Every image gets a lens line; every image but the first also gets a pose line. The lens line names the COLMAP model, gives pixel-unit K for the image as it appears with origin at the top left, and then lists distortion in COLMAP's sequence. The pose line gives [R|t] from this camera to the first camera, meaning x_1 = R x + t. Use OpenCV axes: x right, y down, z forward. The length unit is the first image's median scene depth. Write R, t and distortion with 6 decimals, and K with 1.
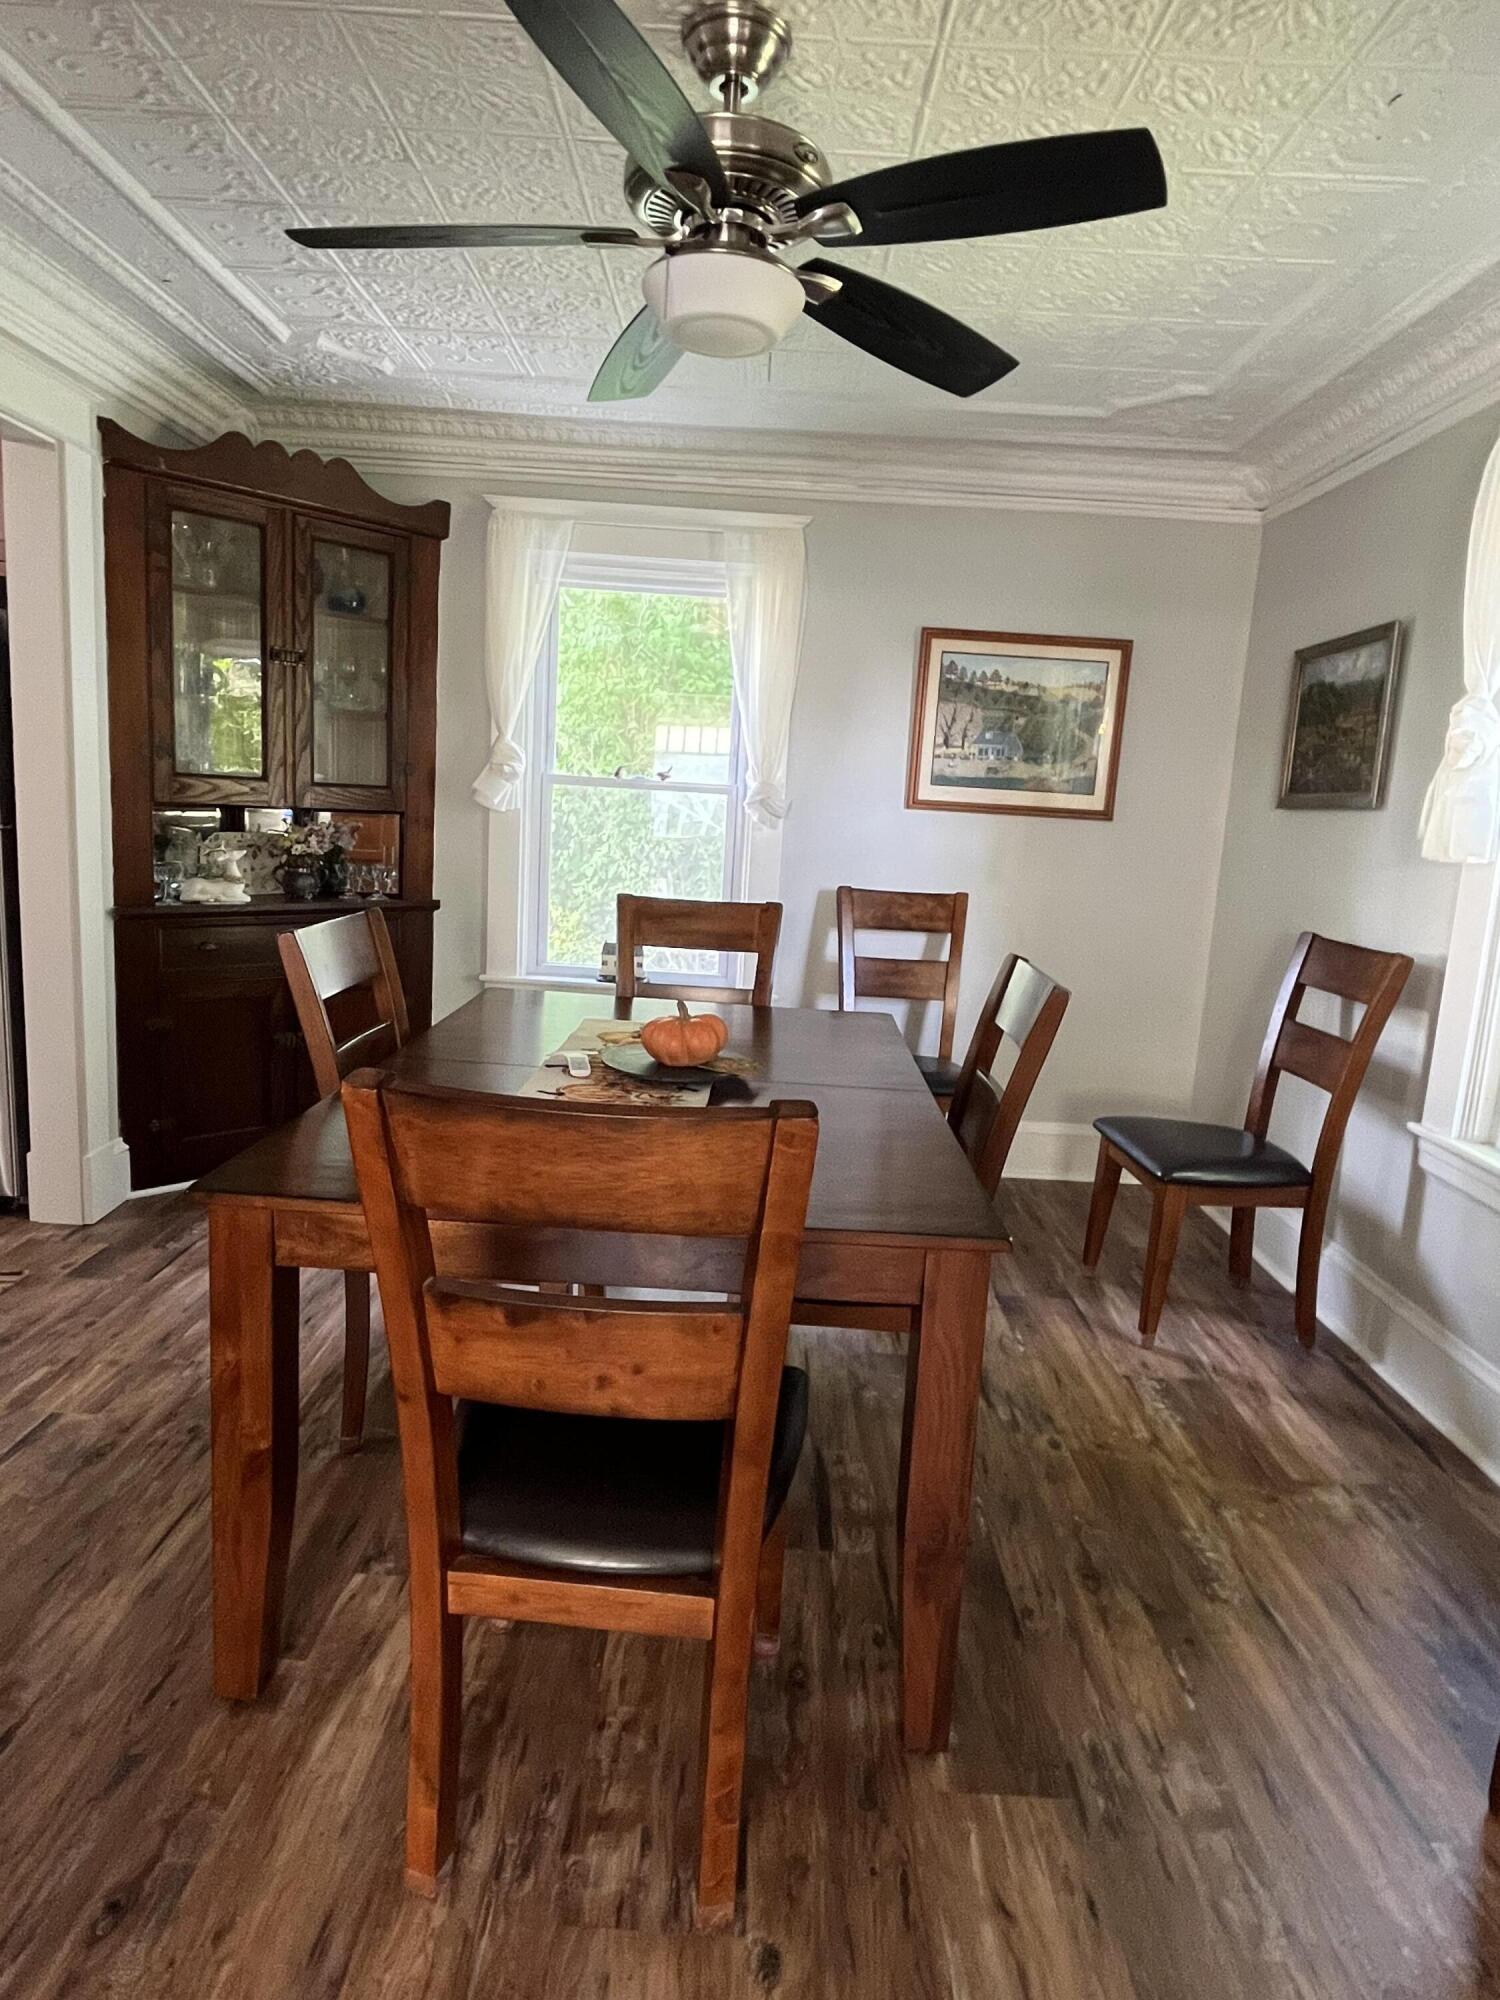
lens RADIAL K [[1118.1, 0, 744.3], [0, 1118.1, 984.0], [0, 0, 1]] dist [-0.002909, 0.000181]
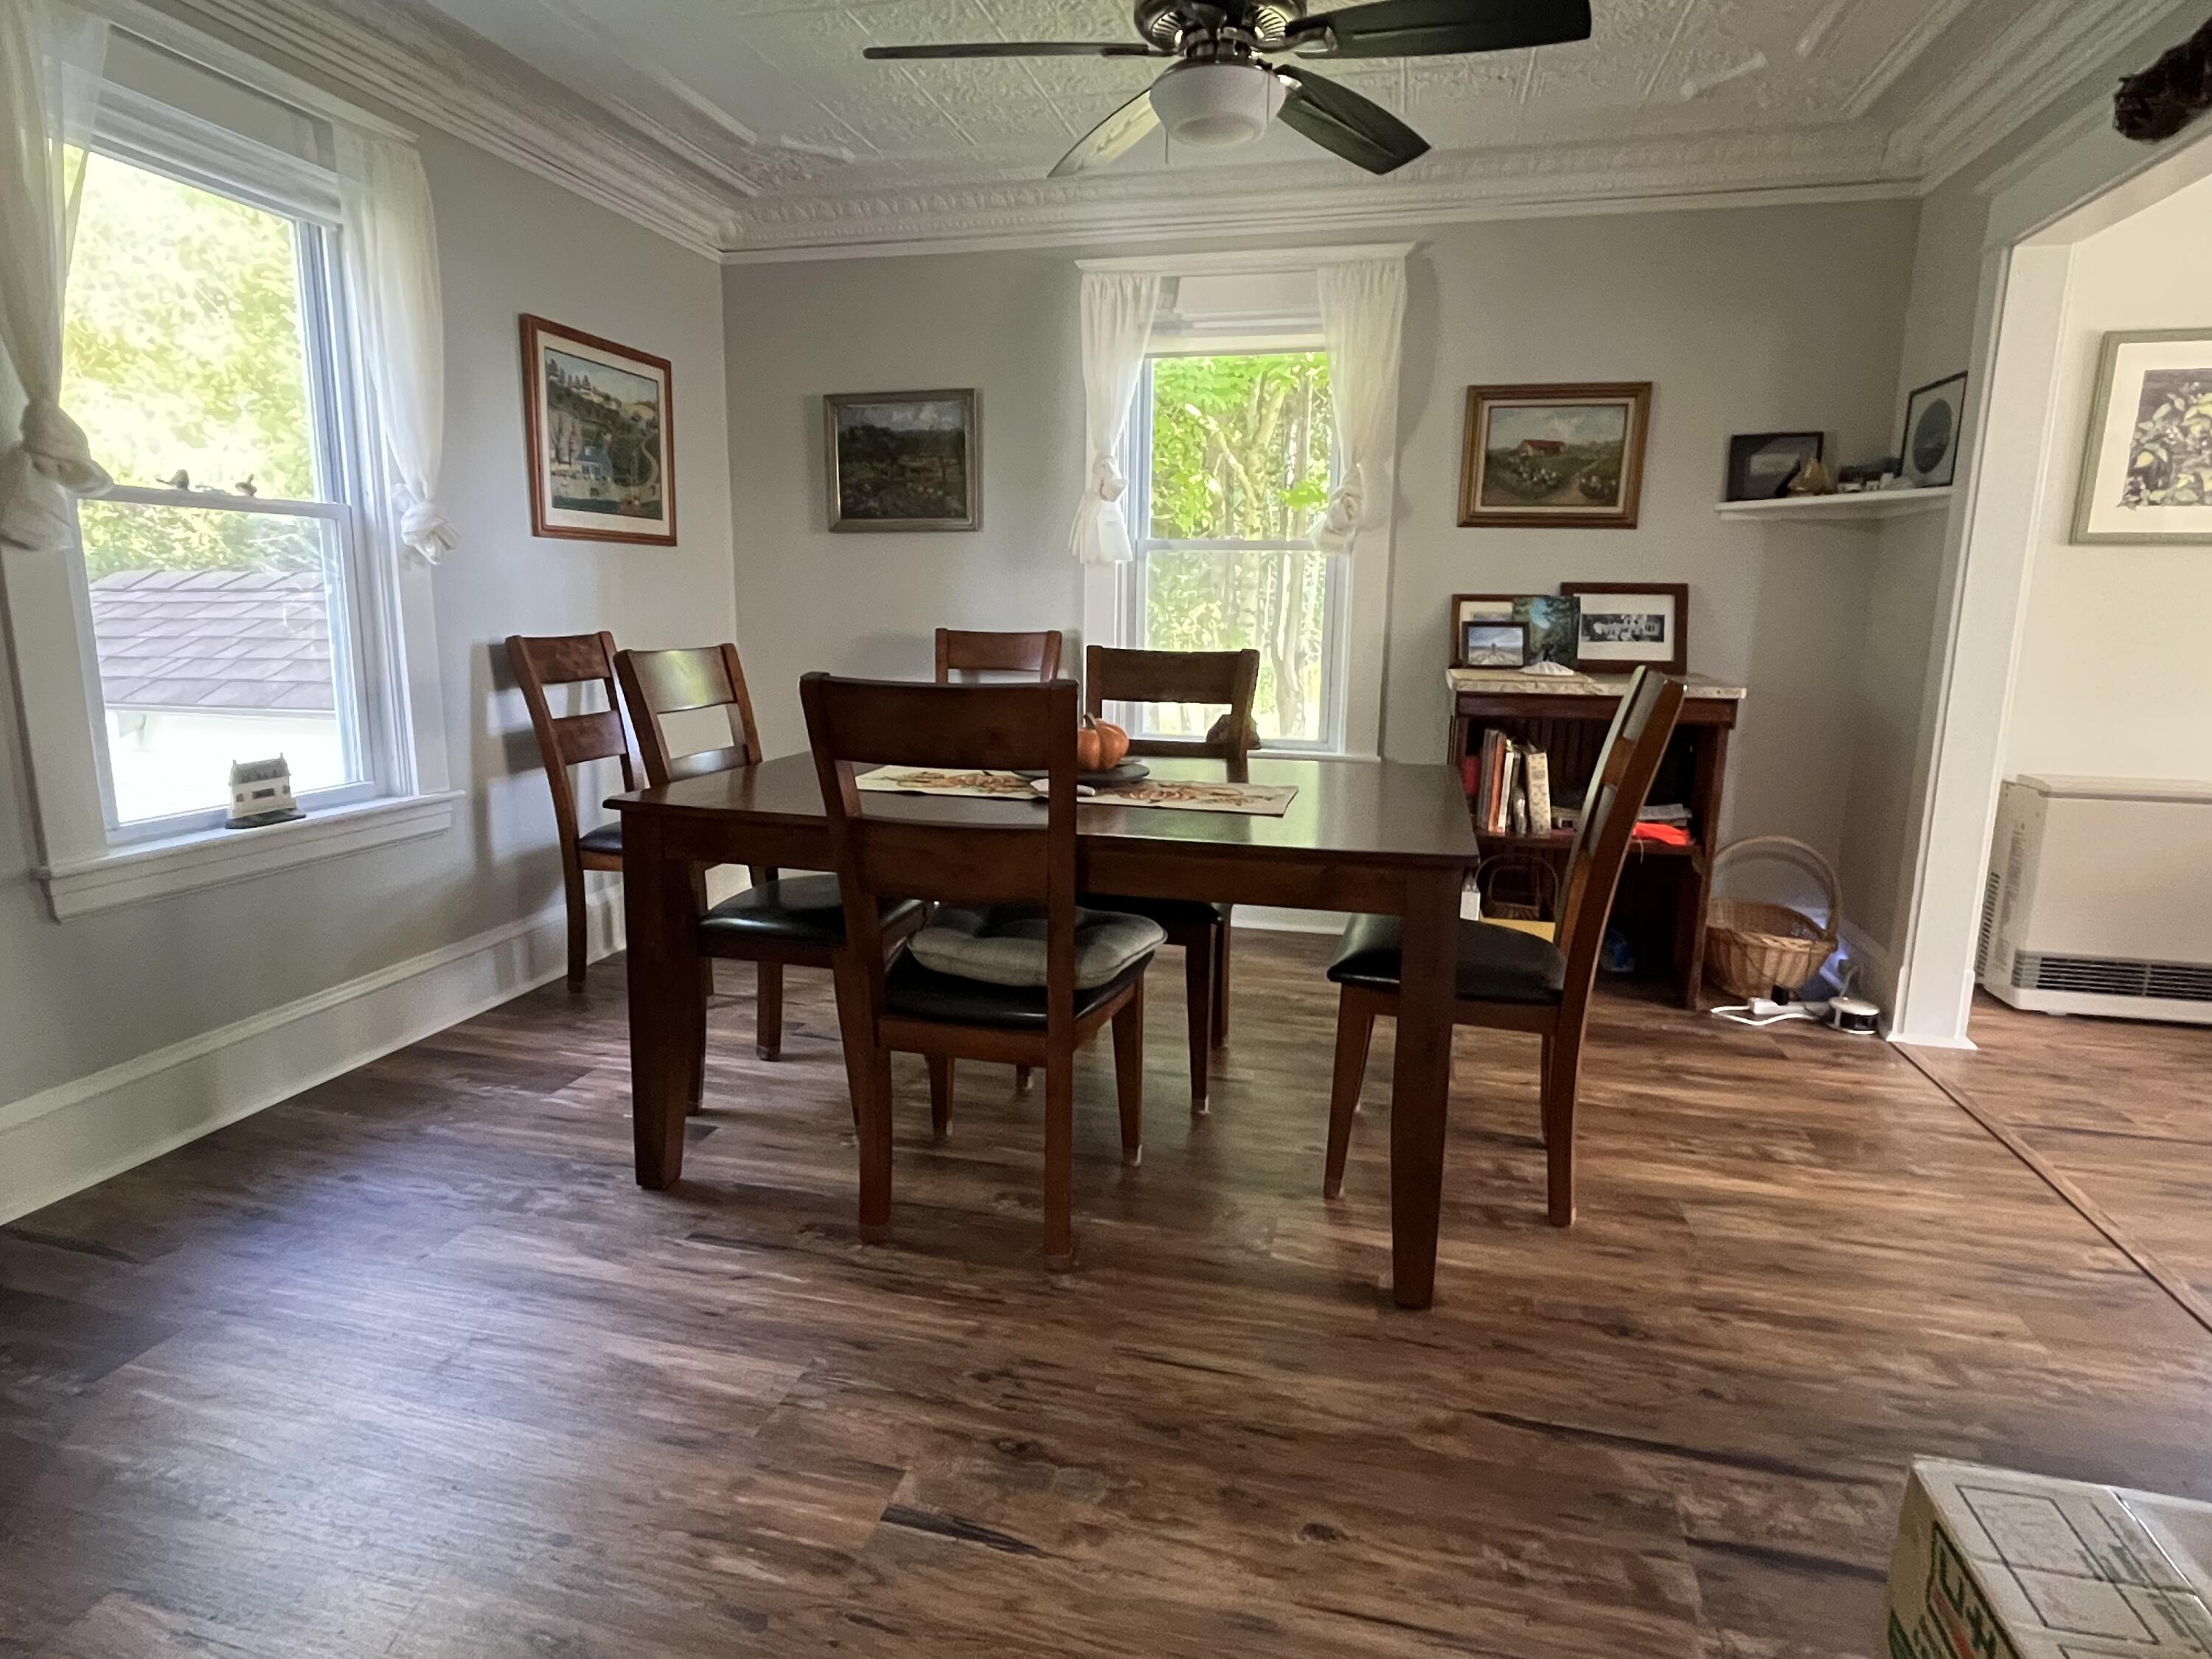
lens RADIAL K [[1236.6, 0, 1084.0], [0, 1236.6, 829.2], [0, 0, 1]] dist [-0.002909, 0.000181]
pose [[0.235150, -0.234771, 0.943179, -0.692389], [0.161238, 0.966367, 0.200343, -0.066579], [-0.958492, 0.104966, 0.265095, 0.399012]]
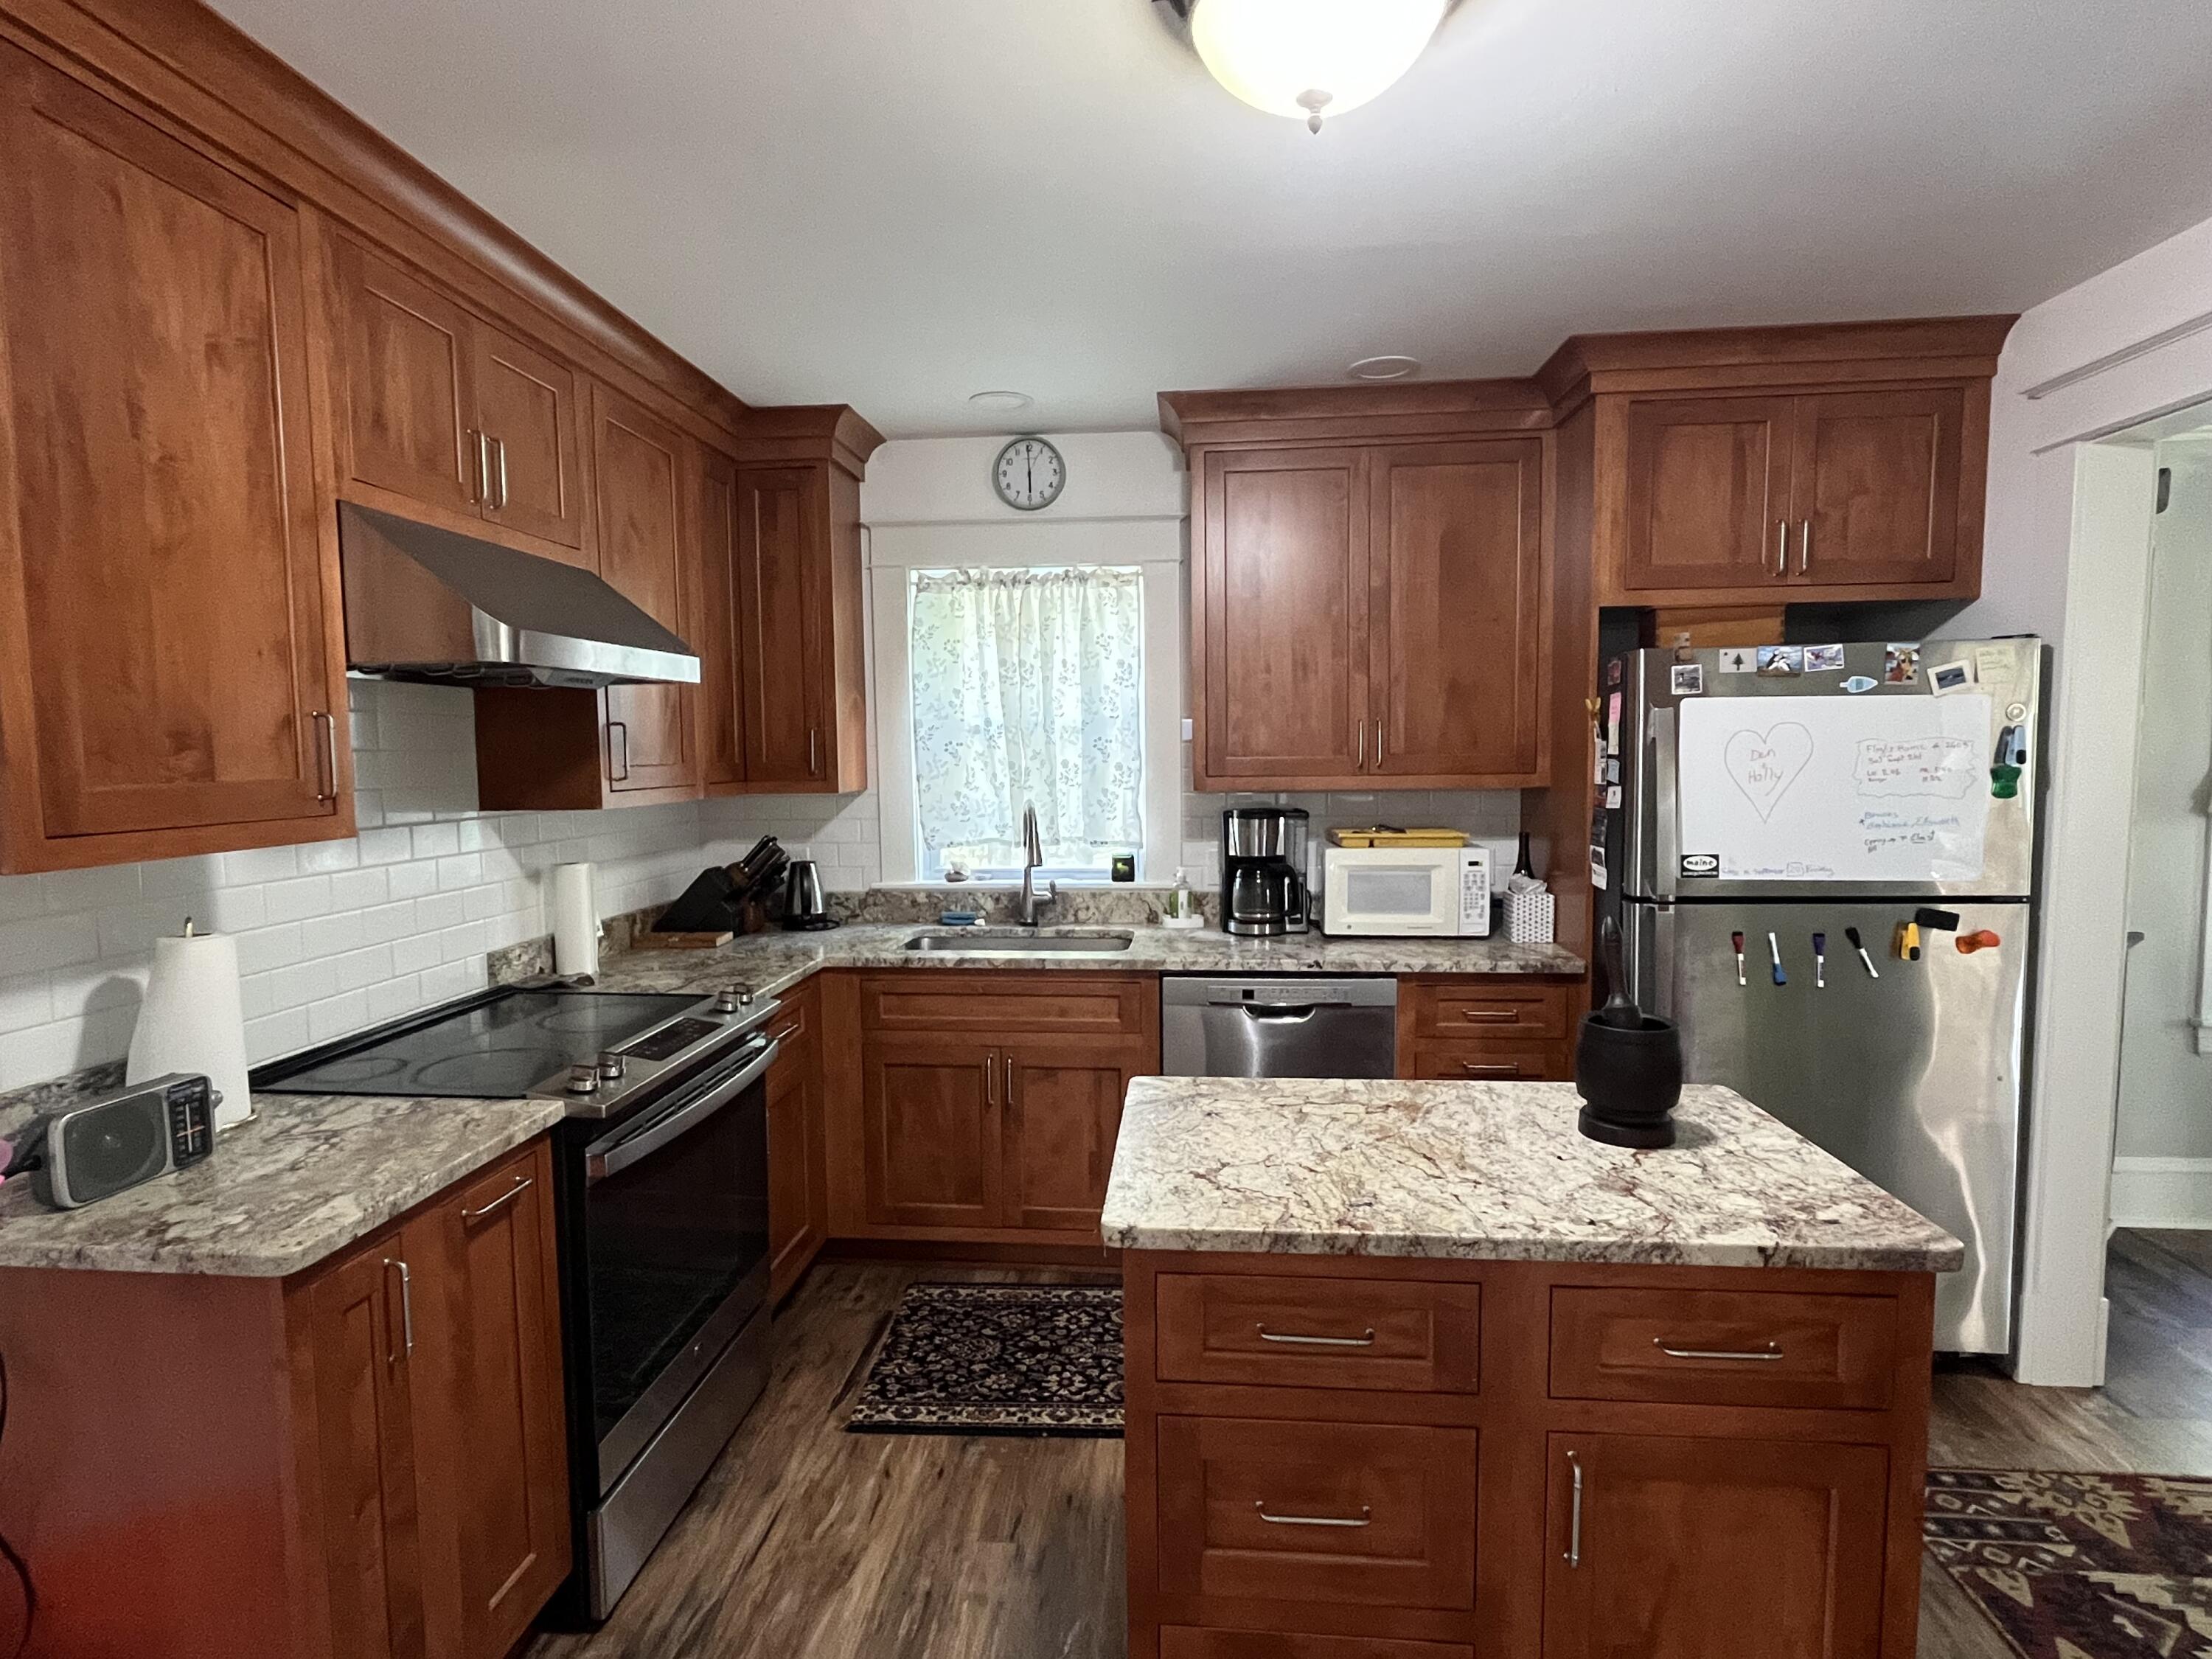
lens RADIAL K [[1145.4, 0, 1086.3], [0, 1145.4, 833.4], [0, 0, 1]] dist [-0.000850, -0.001217]
pose [[0.993379, -0.065790, -0.094179, -1.010263], [0.056965, 0.993988, -0.093508, -0.118384], [0.099764, 0.087525, 0.991154, 0.072693]]
